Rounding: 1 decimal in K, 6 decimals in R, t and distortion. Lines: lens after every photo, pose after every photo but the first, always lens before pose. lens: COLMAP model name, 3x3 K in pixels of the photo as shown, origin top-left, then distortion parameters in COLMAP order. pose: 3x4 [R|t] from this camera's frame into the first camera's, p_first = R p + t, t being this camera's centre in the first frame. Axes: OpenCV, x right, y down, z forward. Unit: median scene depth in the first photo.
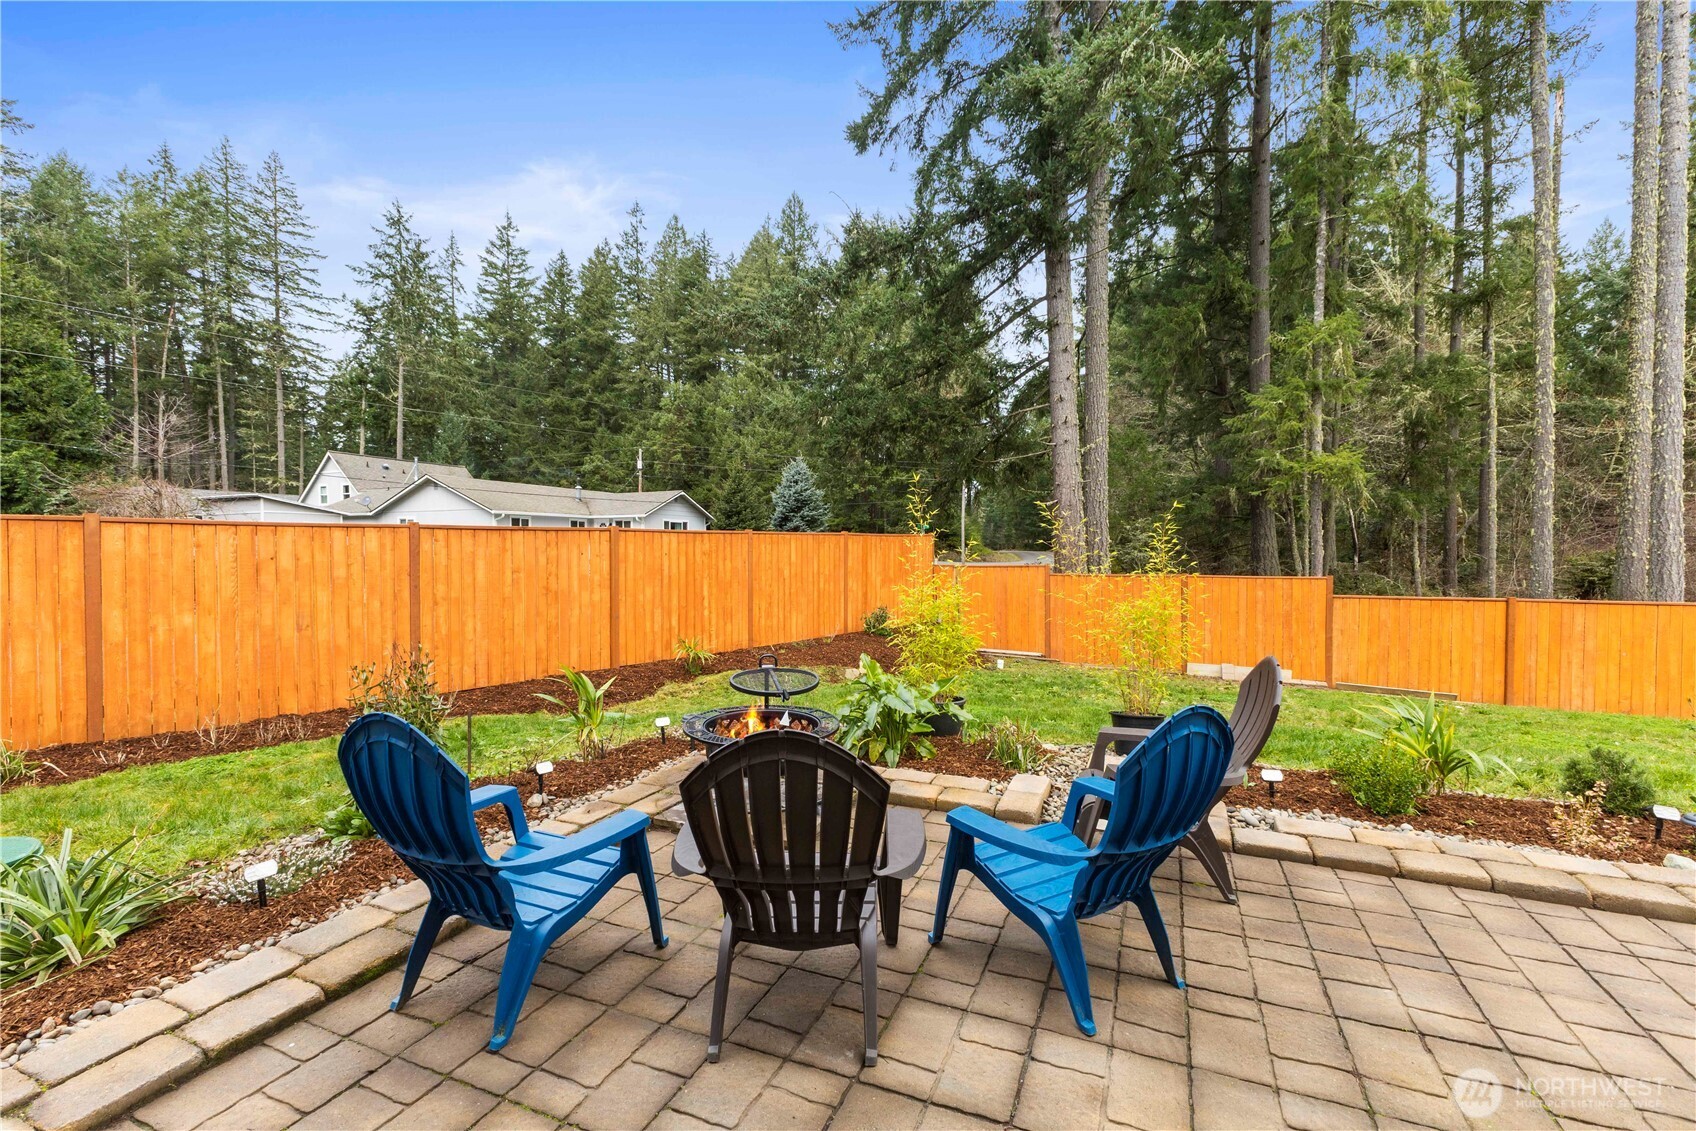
lens RADIAL K [[739.8, 0, 849.0], [0, 739.8, 568.9], [0, 0, 1]] dist [0.005692, 0.000126]
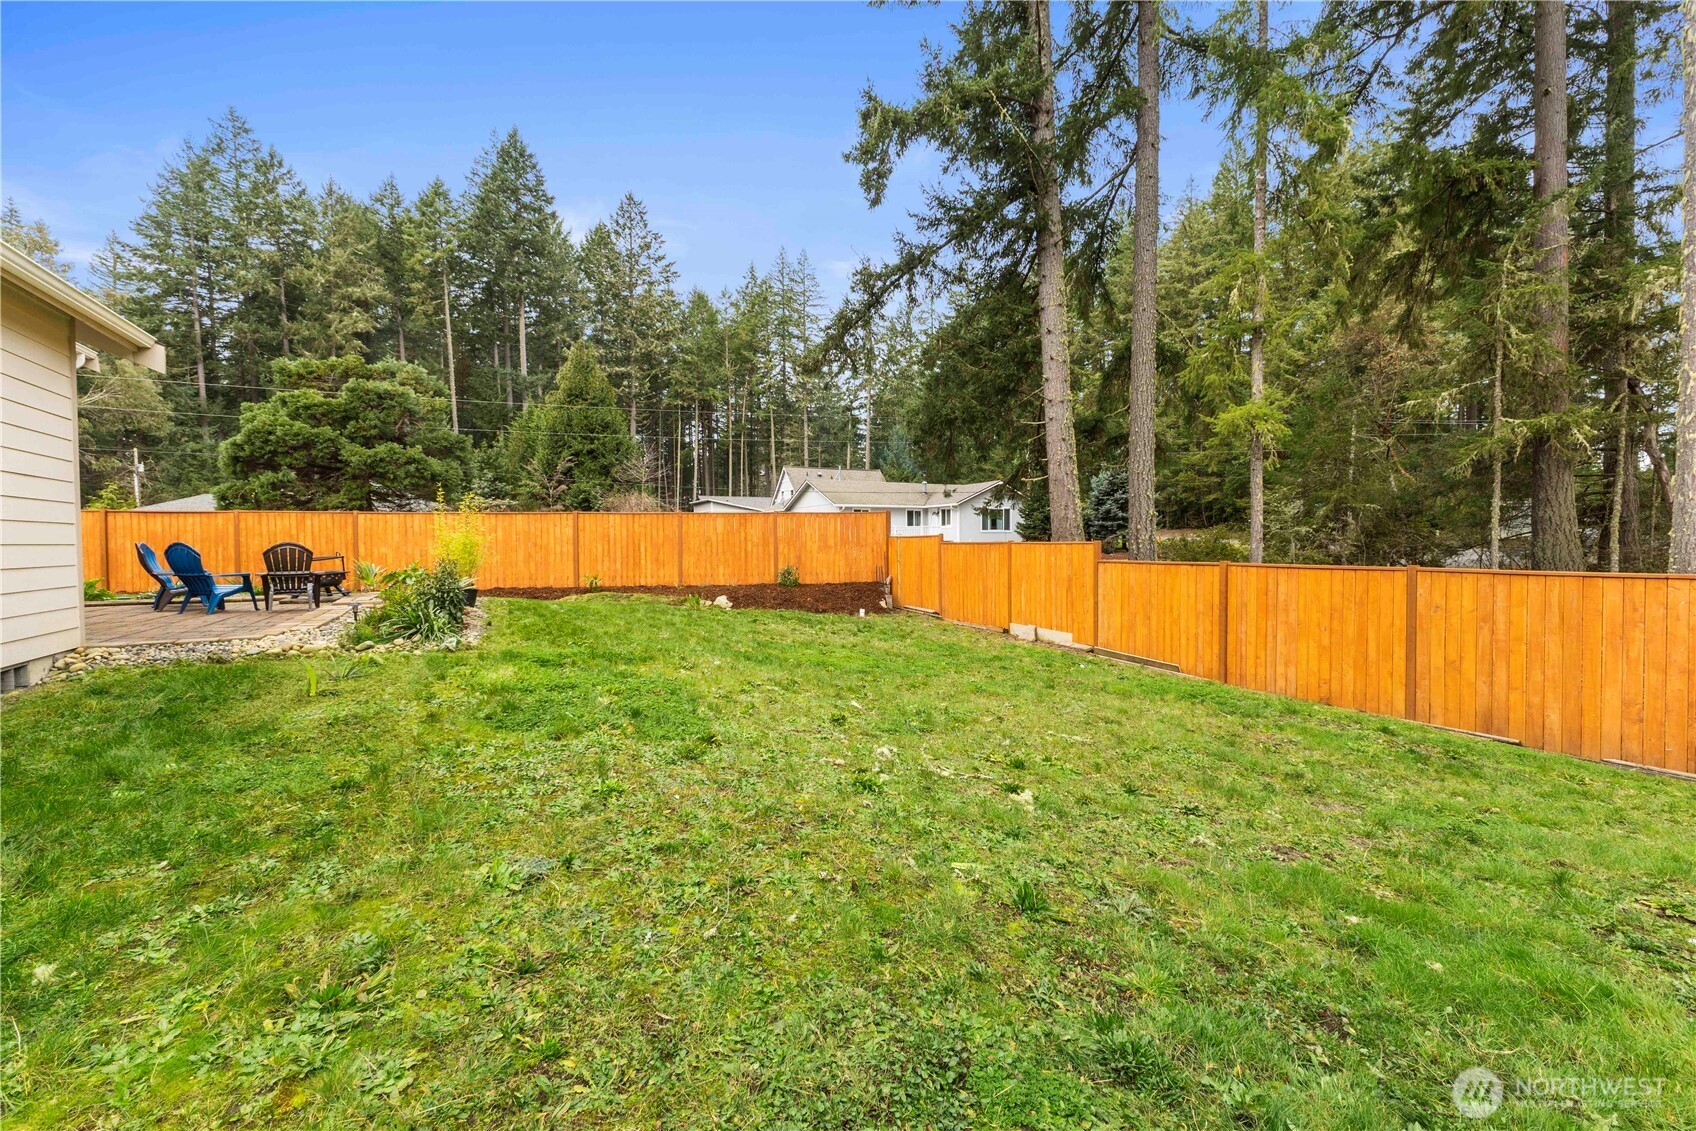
lens RADIAL K [[739.8, 0, 848.4], [0, 739.8, 559.0], [0, 0, 1]] dist [0.005692, 0.000126]
pose [[0.766268, 0.012014, -0.642409, 0.194954], [-0.012074, 0.999918, 0.004299, 0.006496], [0.642407, 0.004462, 0.766350, 0.002826]]
